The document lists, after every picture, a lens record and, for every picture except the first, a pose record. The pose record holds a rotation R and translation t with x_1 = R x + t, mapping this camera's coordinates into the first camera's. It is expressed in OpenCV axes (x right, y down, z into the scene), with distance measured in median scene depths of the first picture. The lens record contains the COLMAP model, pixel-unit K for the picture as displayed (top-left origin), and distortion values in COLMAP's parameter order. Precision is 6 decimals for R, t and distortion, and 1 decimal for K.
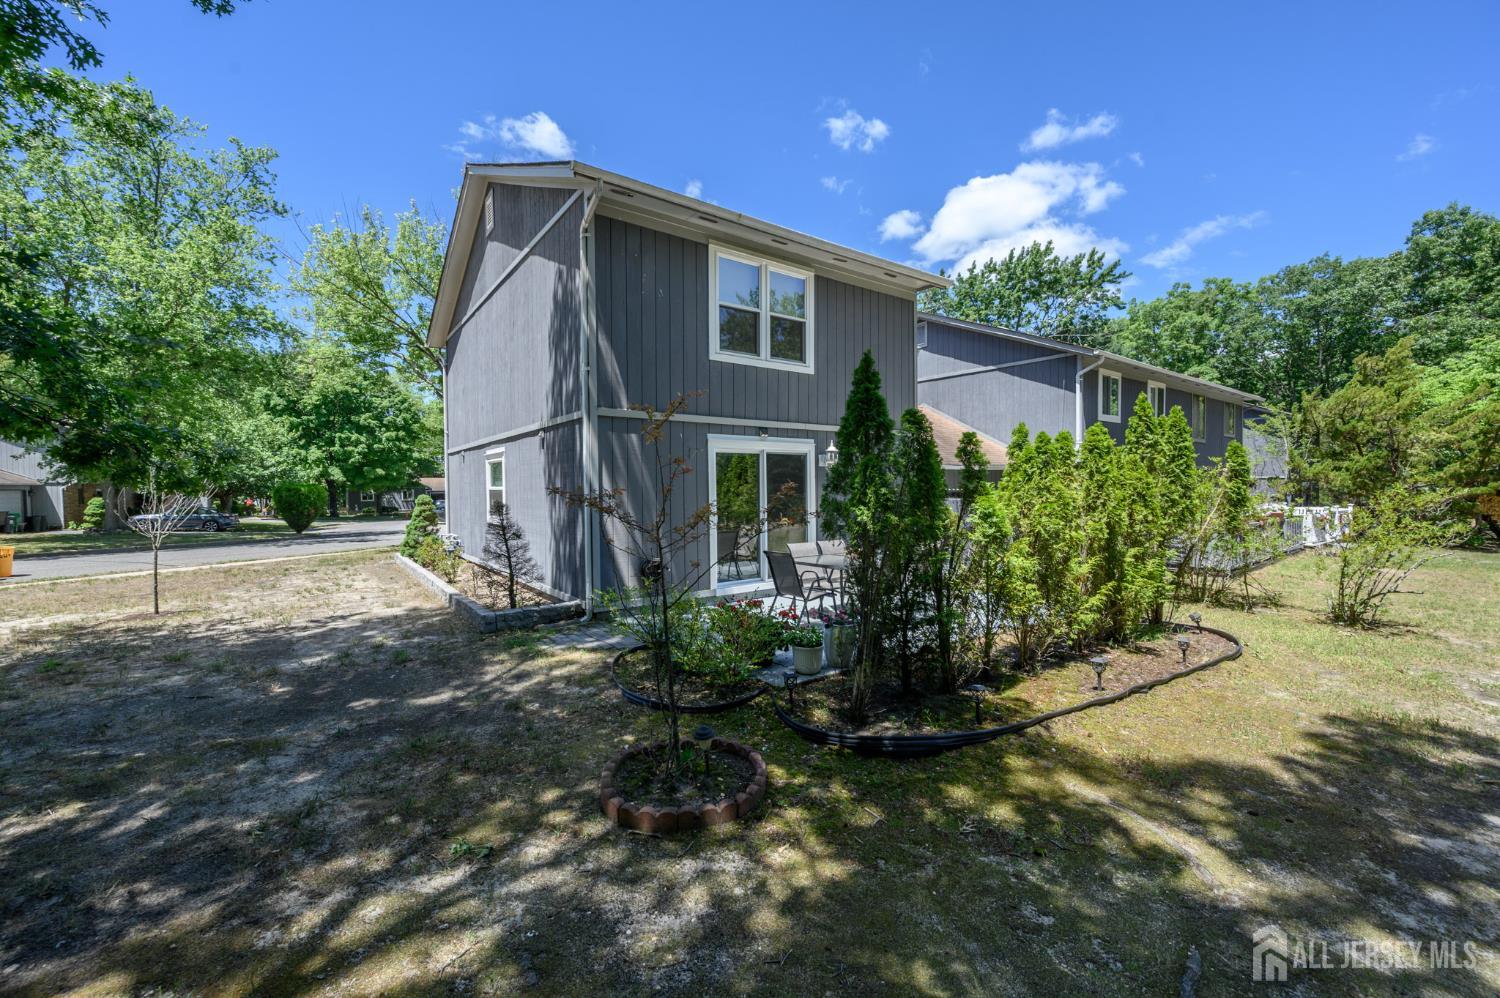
lens RADIAL K [[590.4, 0, 750.0], [0, 590.4, 499.0], [0, 0, 1]] dist [-0.001136, -0.000085]
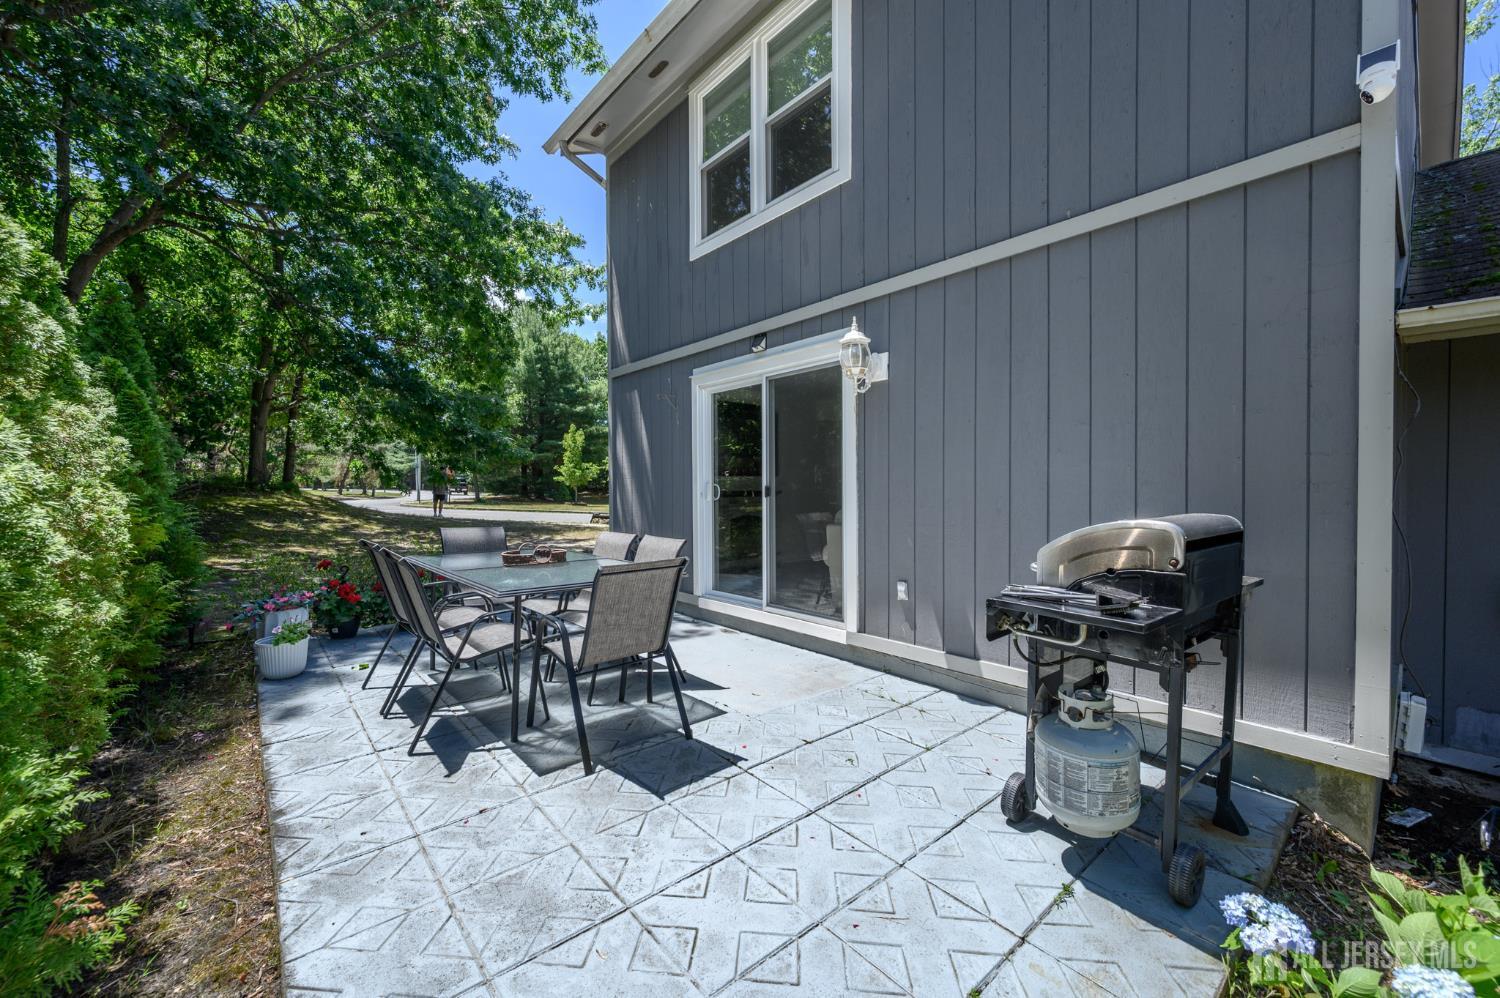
lens RADIAL K [[602.7, 0, 750.0], [0, 602.7, 499.0], [0, 0, 1]] dist [-0.001210, -0.000046]
pose [[0.063726, 0.027139, -0.997598, 0.562595], [-0.018757, 0.999486, 0.025992, 0.018799], [0.997791, 0.017055, 0.064202, 0.898913]]
